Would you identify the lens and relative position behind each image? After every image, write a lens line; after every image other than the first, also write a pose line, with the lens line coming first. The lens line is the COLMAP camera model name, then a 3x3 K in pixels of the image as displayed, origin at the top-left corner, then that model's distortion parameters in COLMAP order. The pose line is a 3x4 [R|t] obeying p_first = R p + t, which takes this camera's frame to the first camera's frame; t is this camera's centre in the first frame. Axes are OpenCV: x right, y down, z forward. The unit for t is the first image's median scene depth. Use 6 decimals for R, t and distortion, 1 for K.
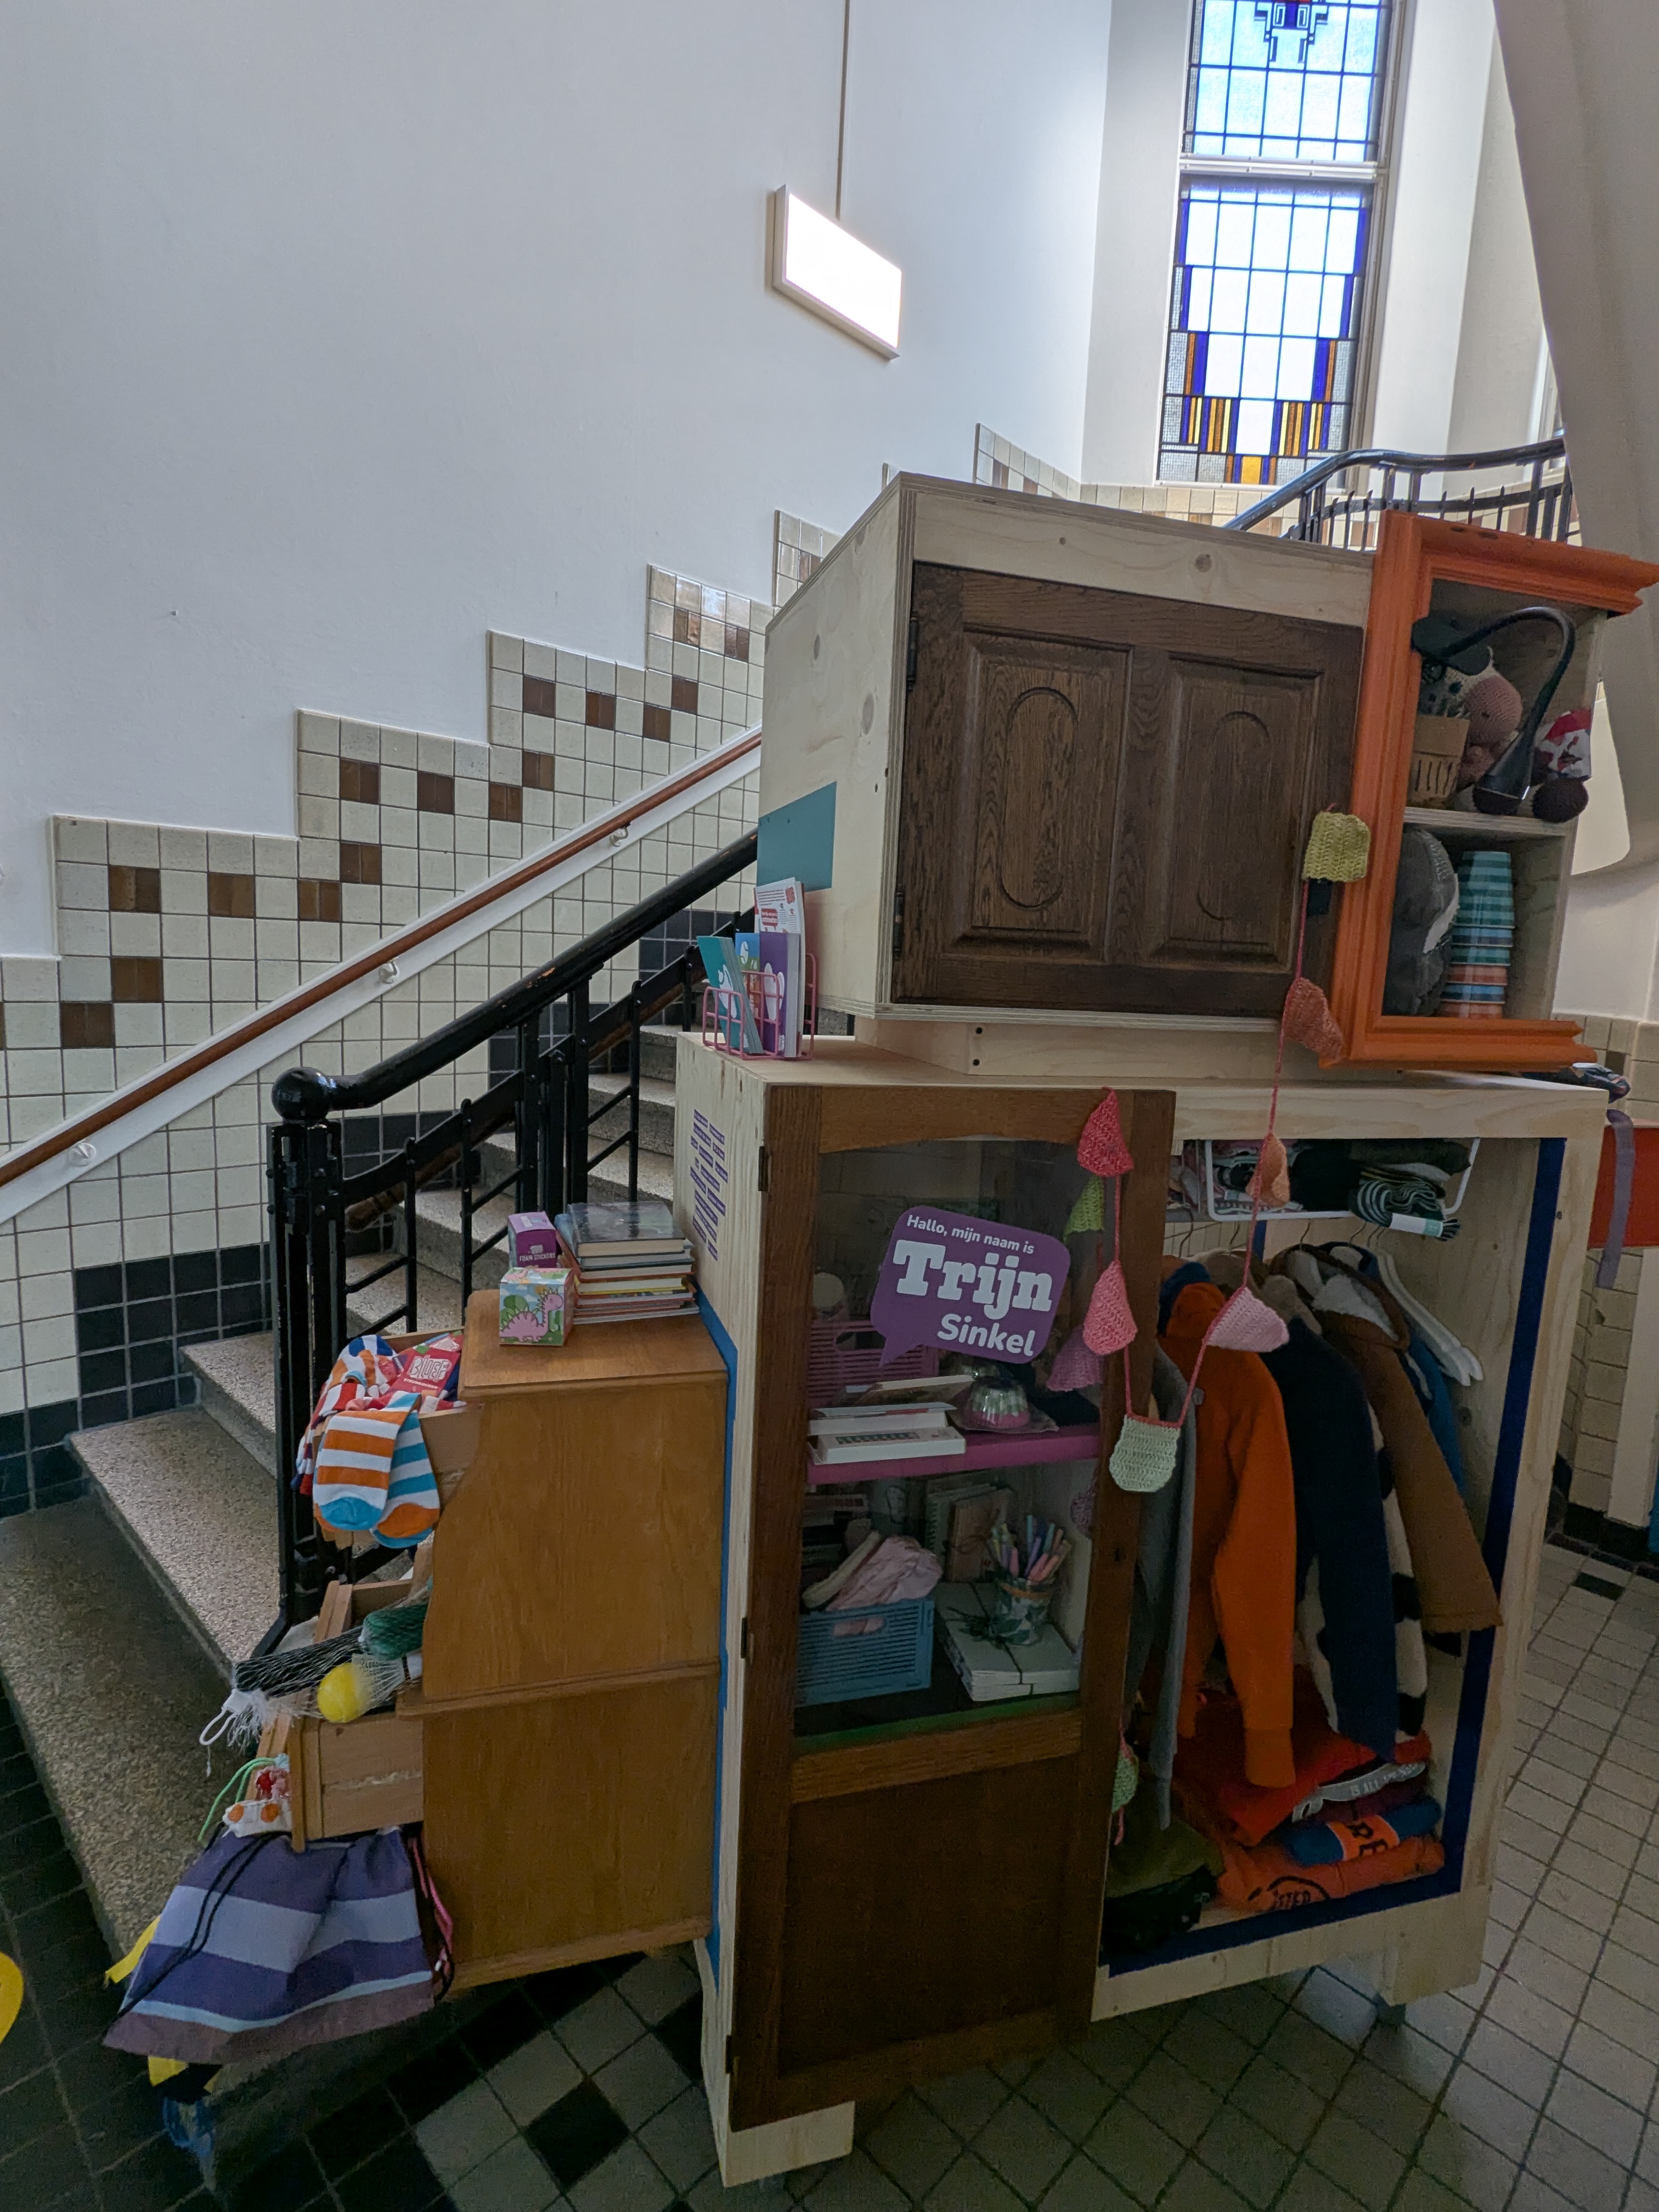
lens RADIAL K [[1151.5, 0, 829.5], [0, 1151.5, 1114.5], [0, 0, 1]] dist [0.011070, -0.000388]
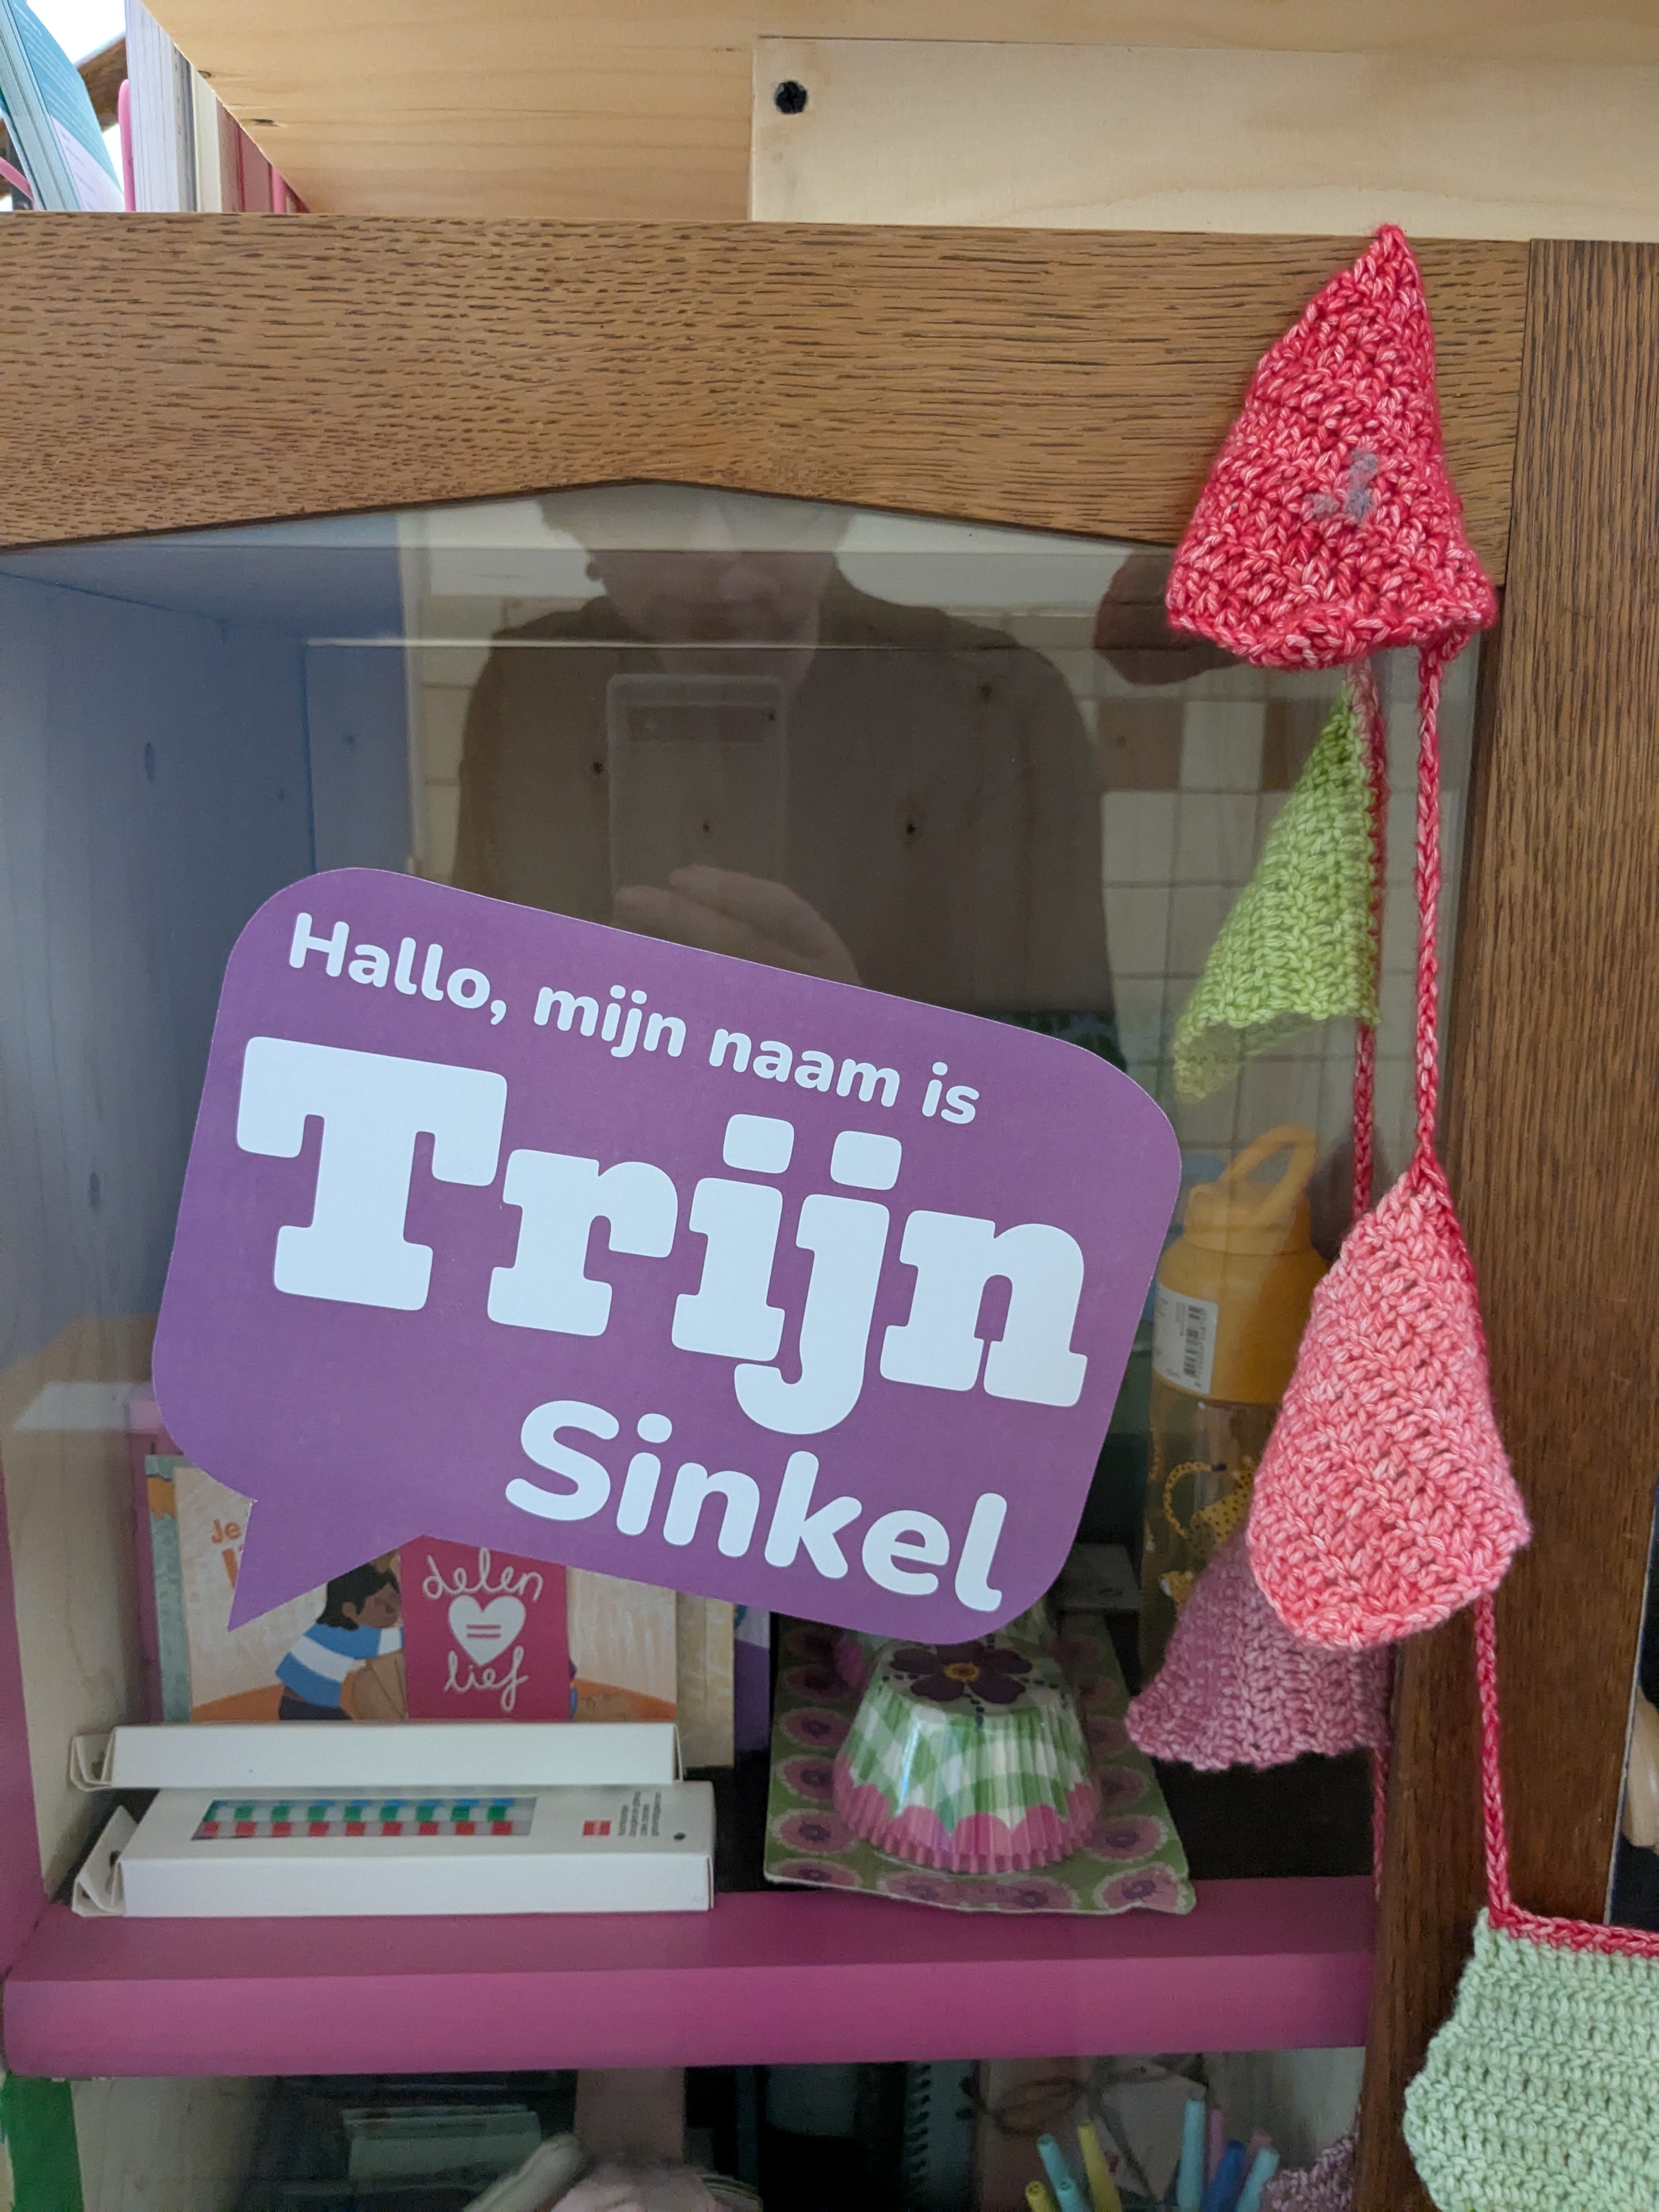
lens RADIAL K [[1738.0, 0, 781.4], [0, 1738.0, 1103.2], [0, 0, 1]] dist [0.037718, -0.075967]
pose [[0.966773, 0.008425, -0.255497, 0.214097], [0.004078, 0.998821, 0.048365, 0.098522], [0.255604, -0.047800, 0.965599, 0.671480]]
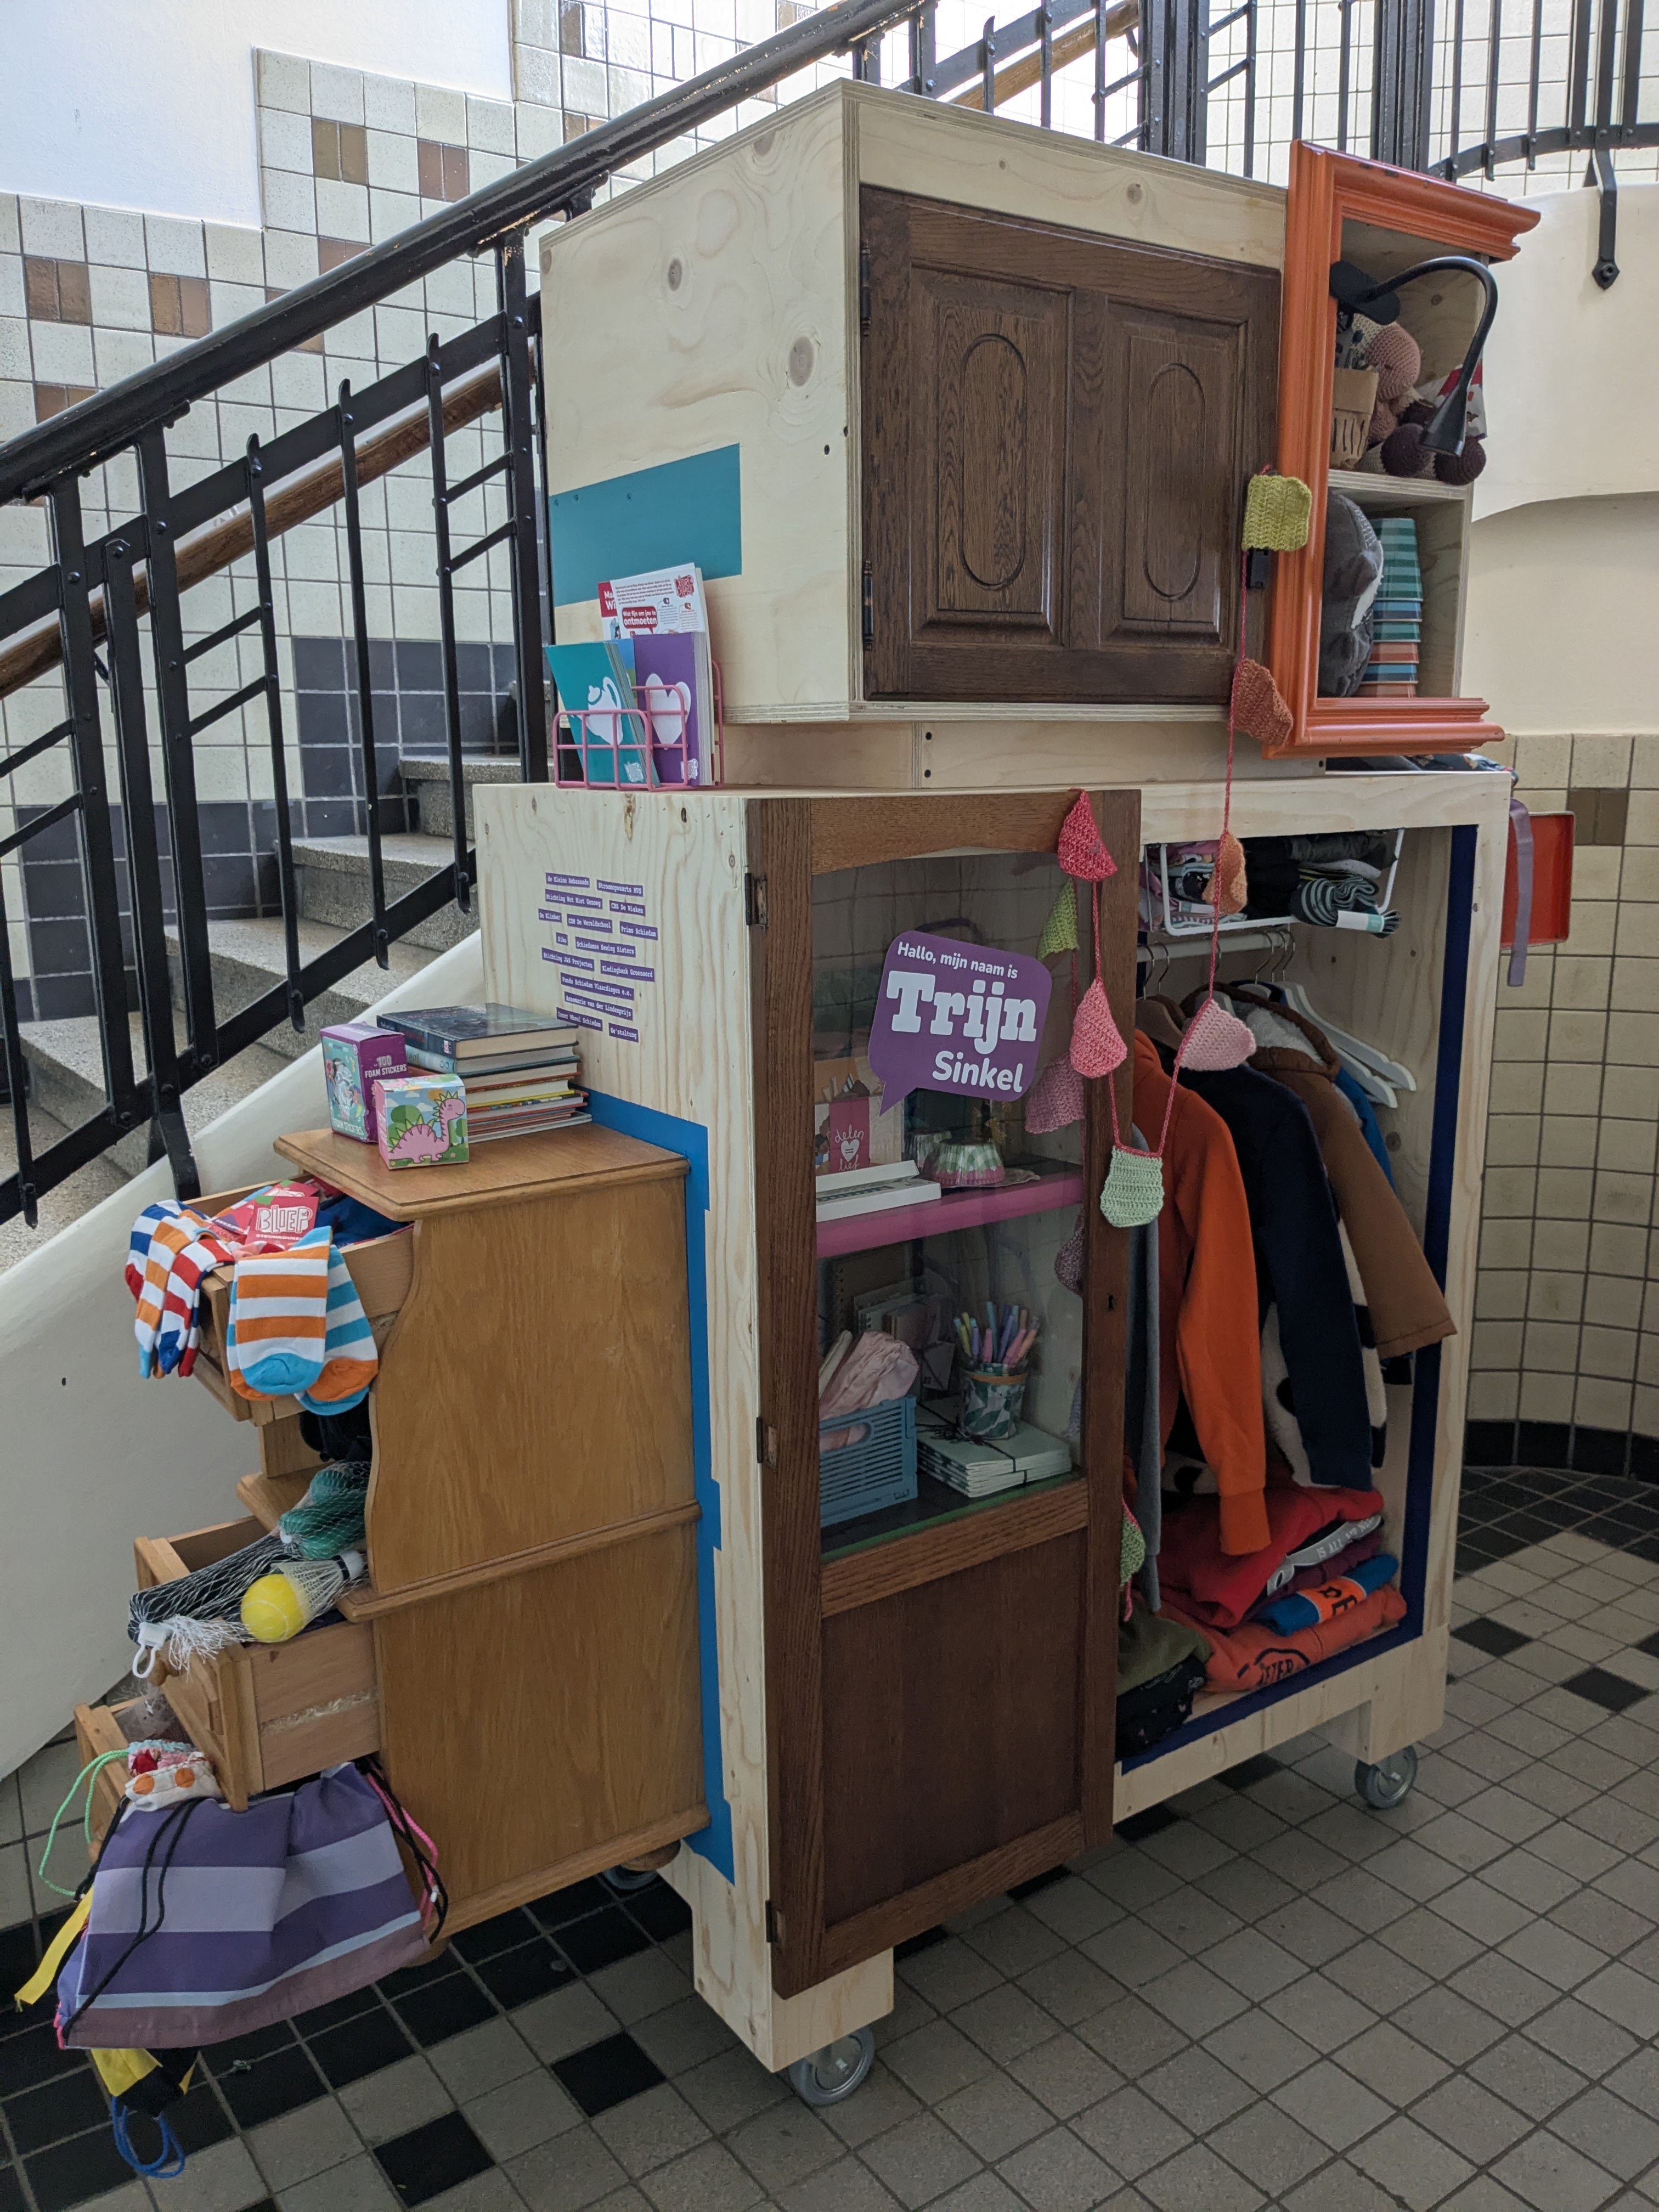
lens RADIAL K [[1750.1, 0, 839.1], [0, 1750.1, 1114.8], [0, 0, 1]] dist [0.113300, -0.204391]
pose [[0.947463, -0.119096, 0.296867, -0.370297], [0.098121, 0.991569, 0.084639, 0.093376], [-0.304444, -0.051063, 0.951161, -0.277002]]
